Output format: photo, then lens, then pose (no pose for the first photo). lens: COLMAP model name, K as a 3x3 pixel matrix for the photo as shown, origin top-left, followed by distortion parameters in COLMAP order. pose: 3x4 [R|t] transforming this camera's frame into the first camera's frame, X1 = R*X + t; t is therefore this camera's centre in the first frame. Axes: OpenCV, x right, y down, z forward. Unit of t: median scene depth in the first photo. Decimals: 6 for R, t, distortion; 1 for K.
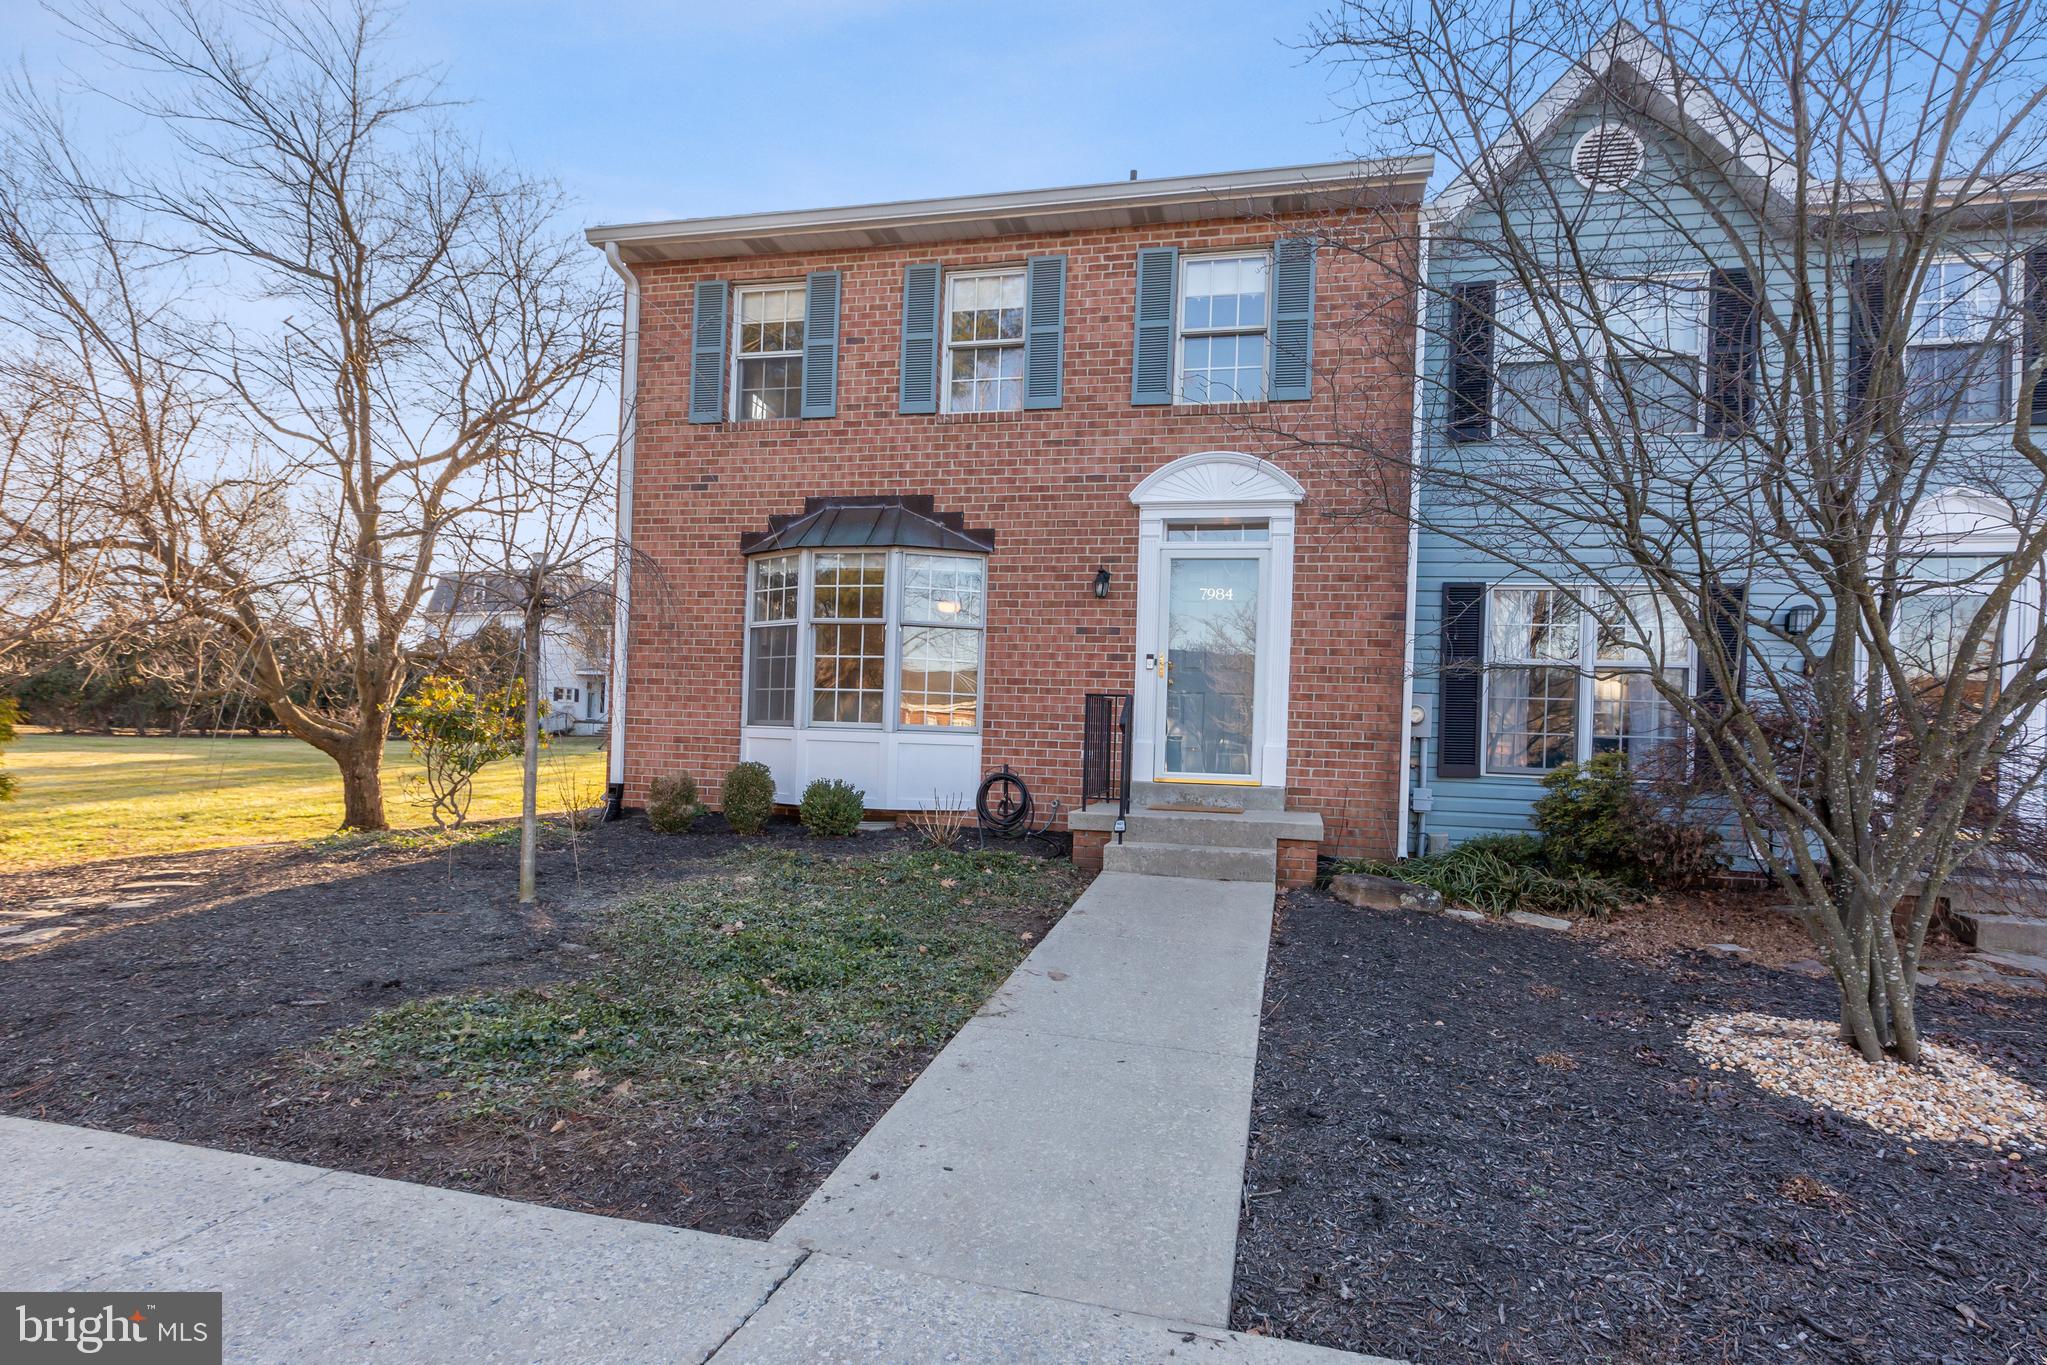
lens RADIAL K [[922.6, 0, 1024.7], [0, 922.6, 663.4], [0, 0, 1]] dist [0.003344, -0.000847]
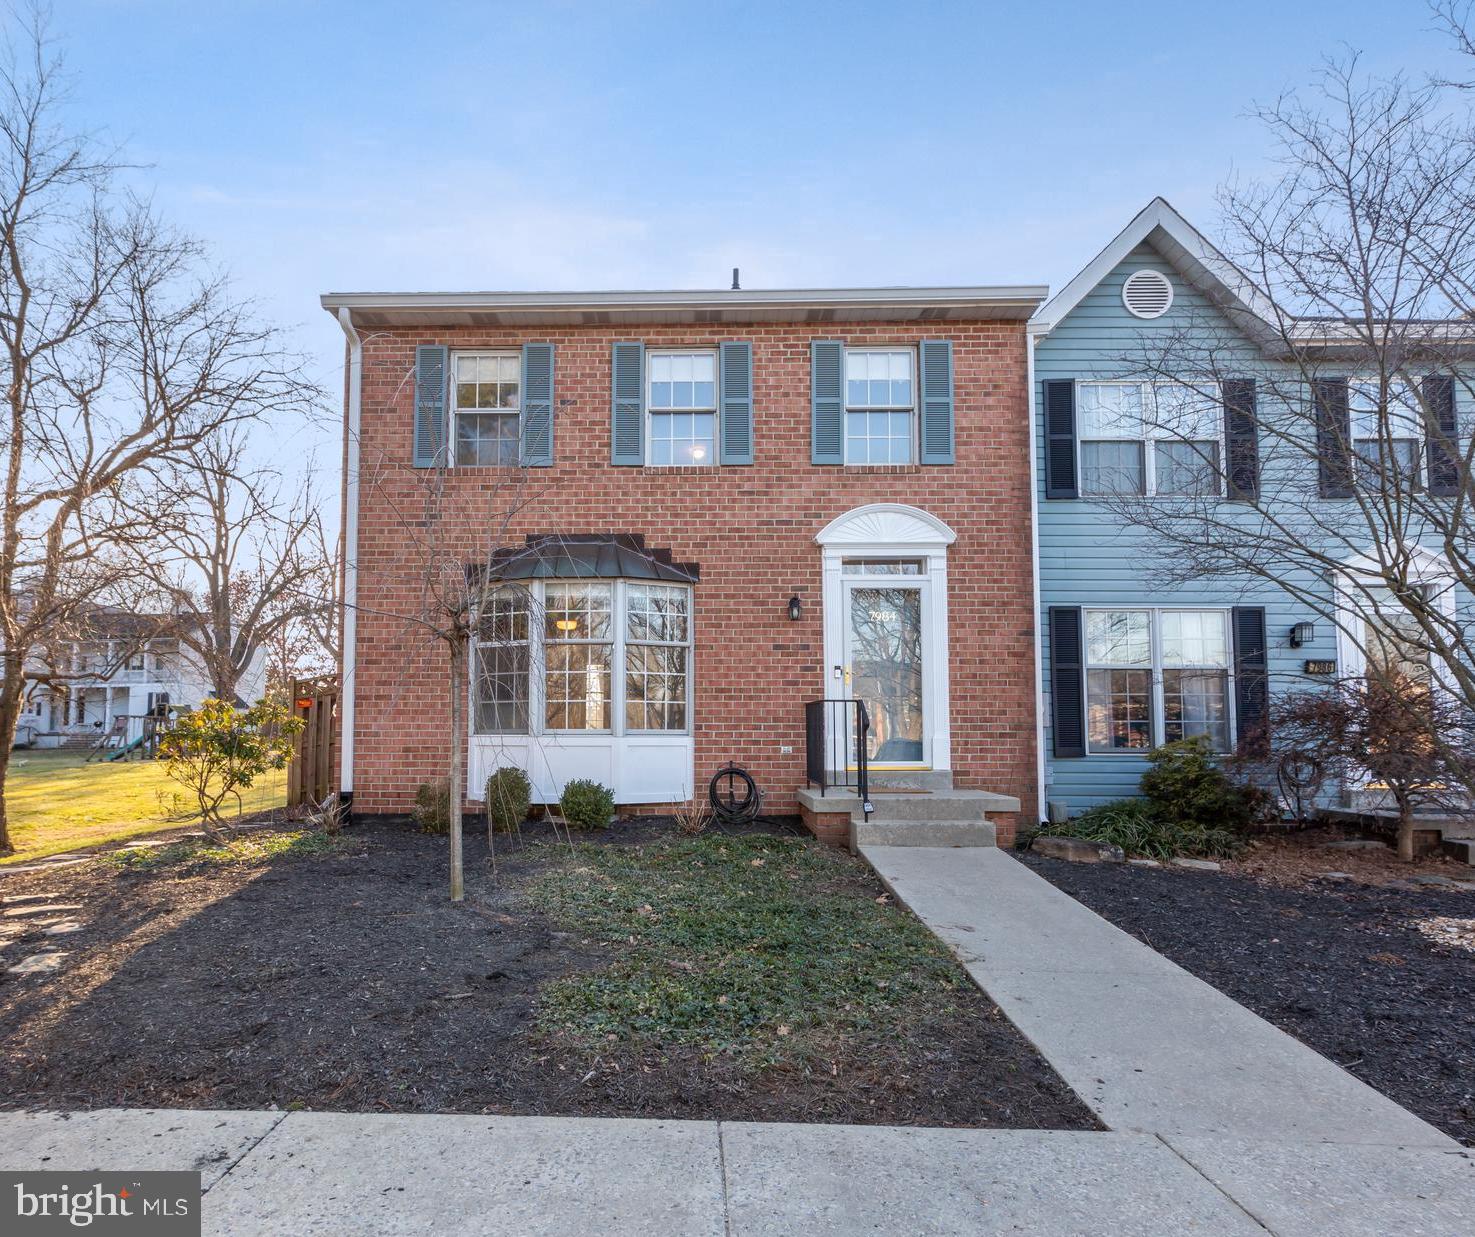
lens RADIAL K [[787.8, 0, 736.2], [0, 787.8, 630.1], [0, 0, 1]] dist [-0.000604, 0.002088]
pose [[0.984797, -0.009593, 0.173442, -0.172706], [0.018419, 0.998612, -0.049348, -0.007831], [-0.172728, 0.051792, 0.983607, -0.009313]]
